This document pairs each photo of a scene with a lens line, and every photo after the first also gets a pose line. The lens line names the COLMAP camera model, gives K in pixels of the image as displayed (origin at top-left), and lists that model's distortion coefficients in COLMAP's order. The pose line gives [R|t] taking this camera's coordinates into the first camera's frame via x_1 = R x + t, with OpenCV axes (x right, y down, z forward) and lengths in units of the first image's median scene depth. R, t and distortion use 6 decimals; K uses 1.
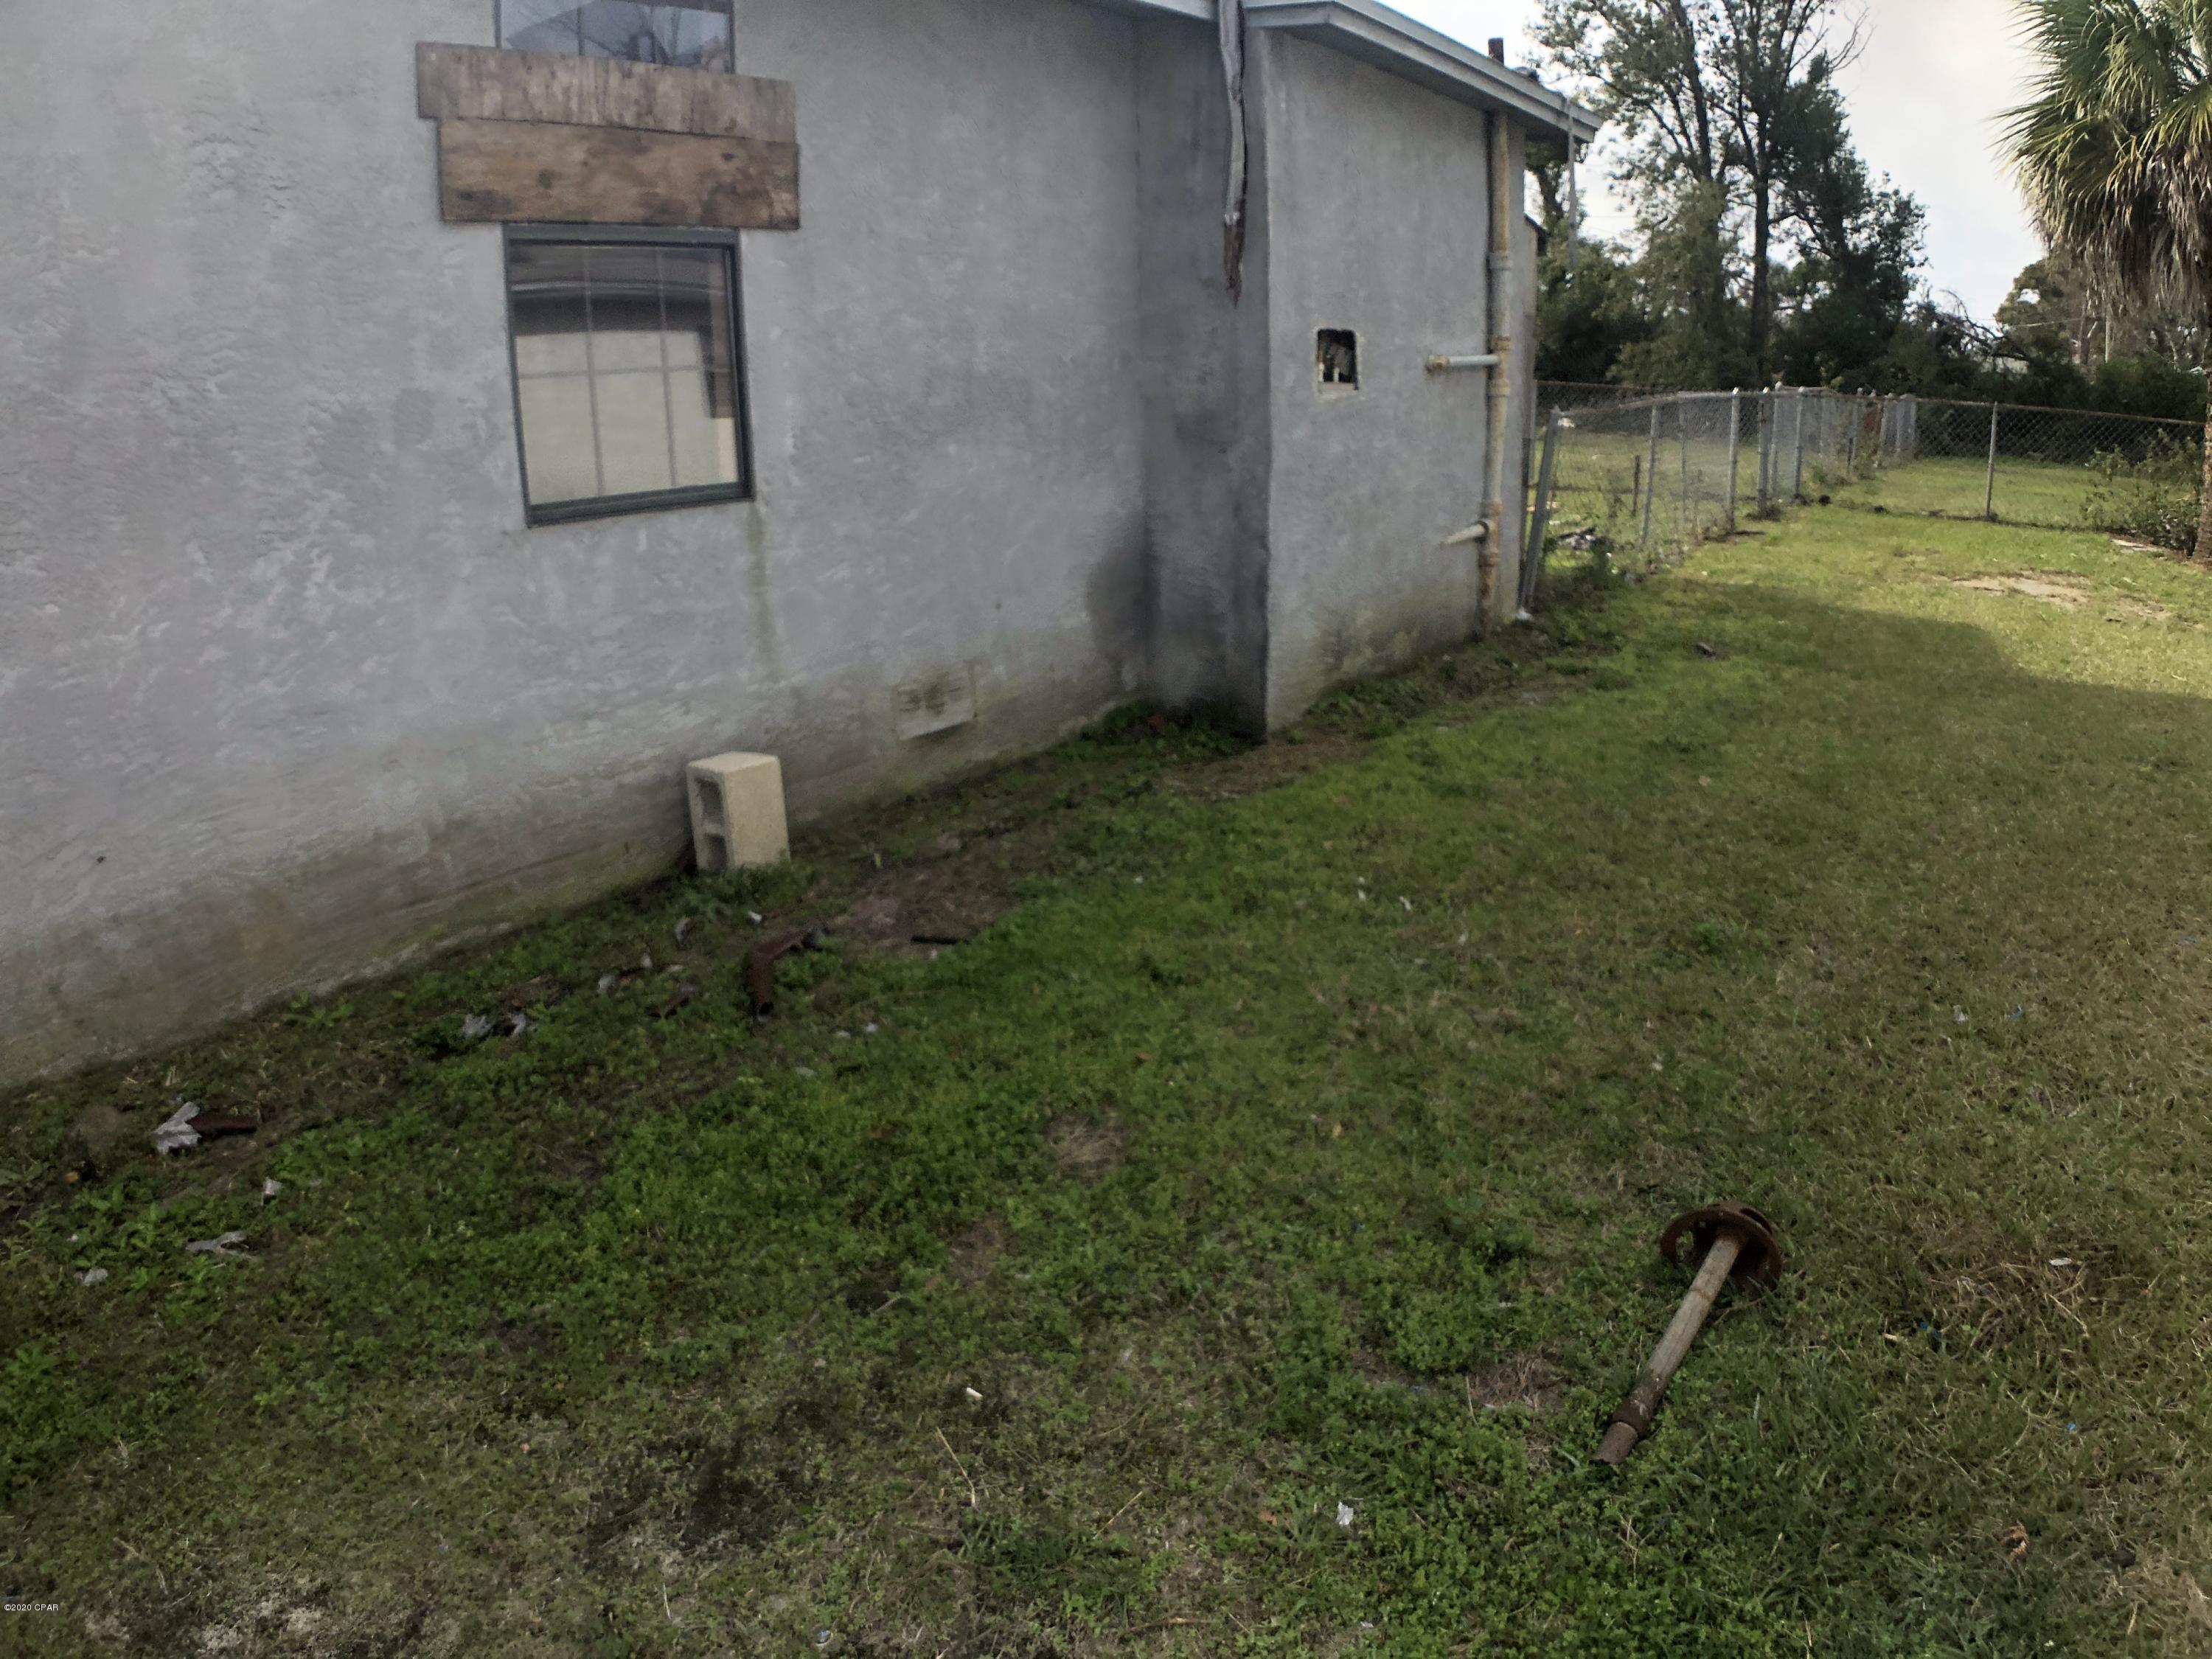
lens RADIAL K [[1401.5, 0, 1106.0], [0, 1401.5, 829.5], [0, 0, 1]] dist [-0.244746, 0.062296]
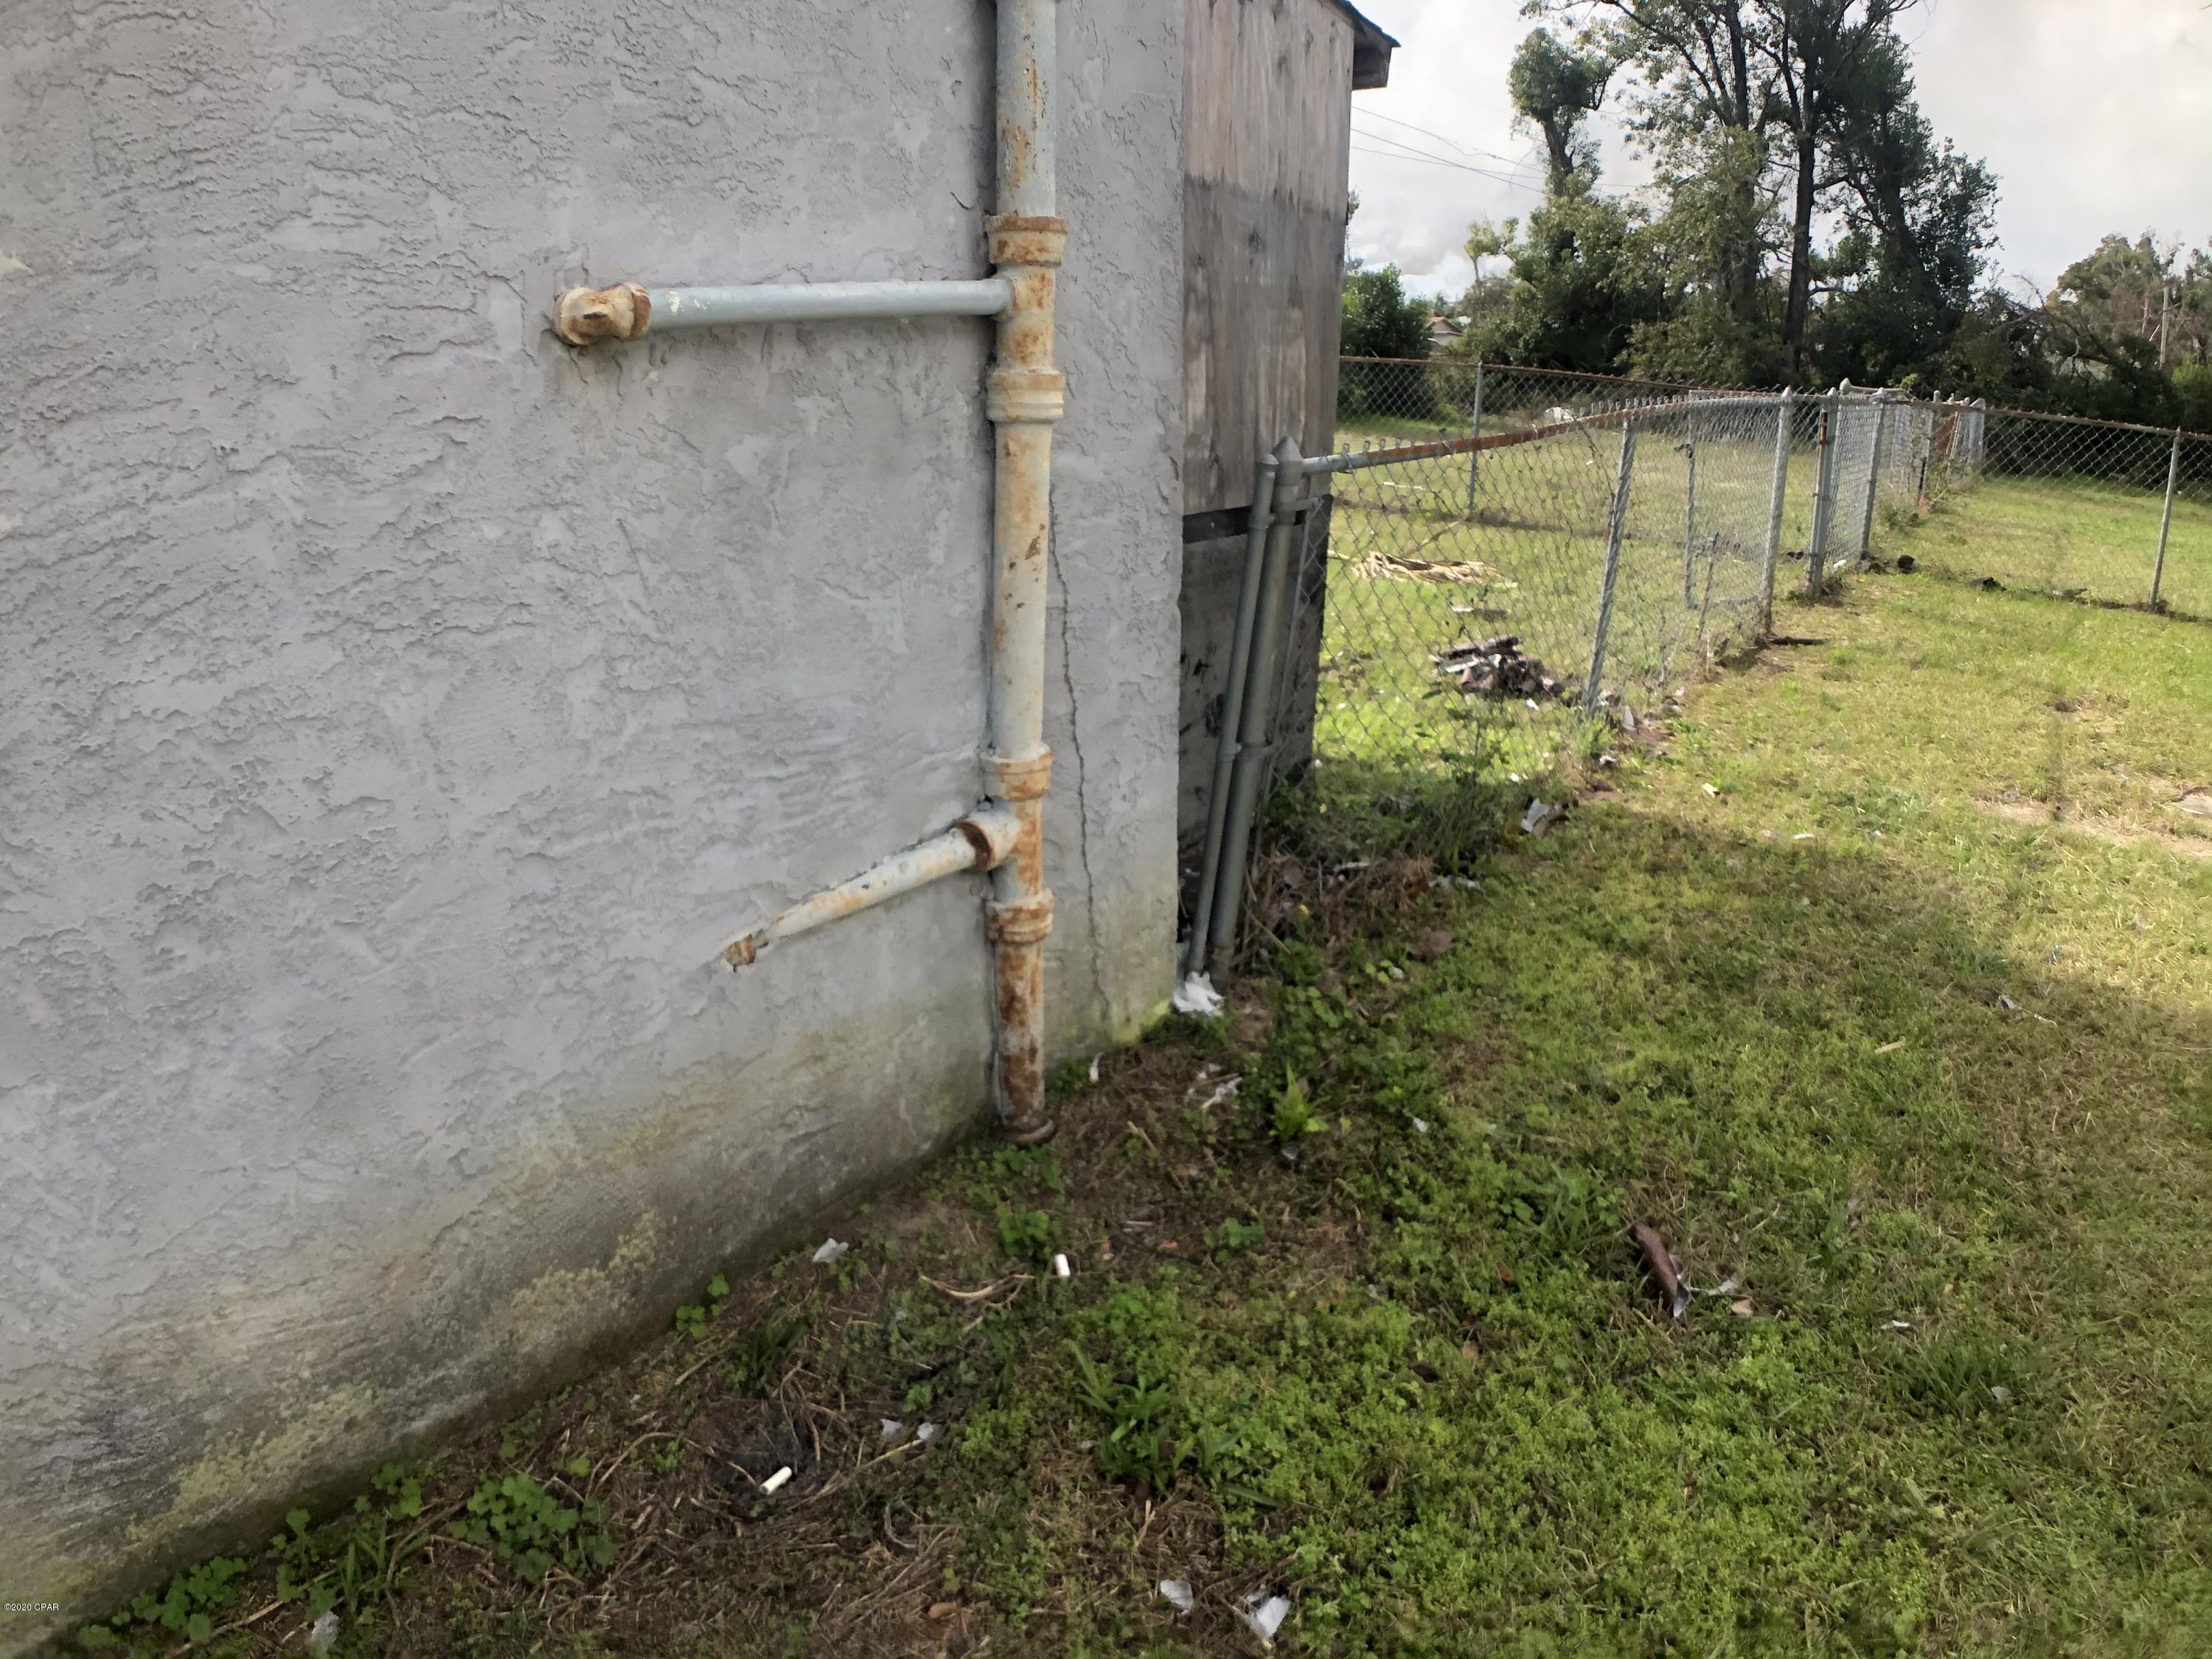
lens RADIAL K [[1412.0, 0, 1122.2], [0, 1412.0, 772.8], [0, 0, 1]] dist [-0.237775, 0.054761]
pose [[0.999016, 0.043394, 0.009152, 0.073423], [-0.043233, 0.998917, -0.017179, -0.055775], [-0.009888, 0.016766, 0.999811, 0.160046]]
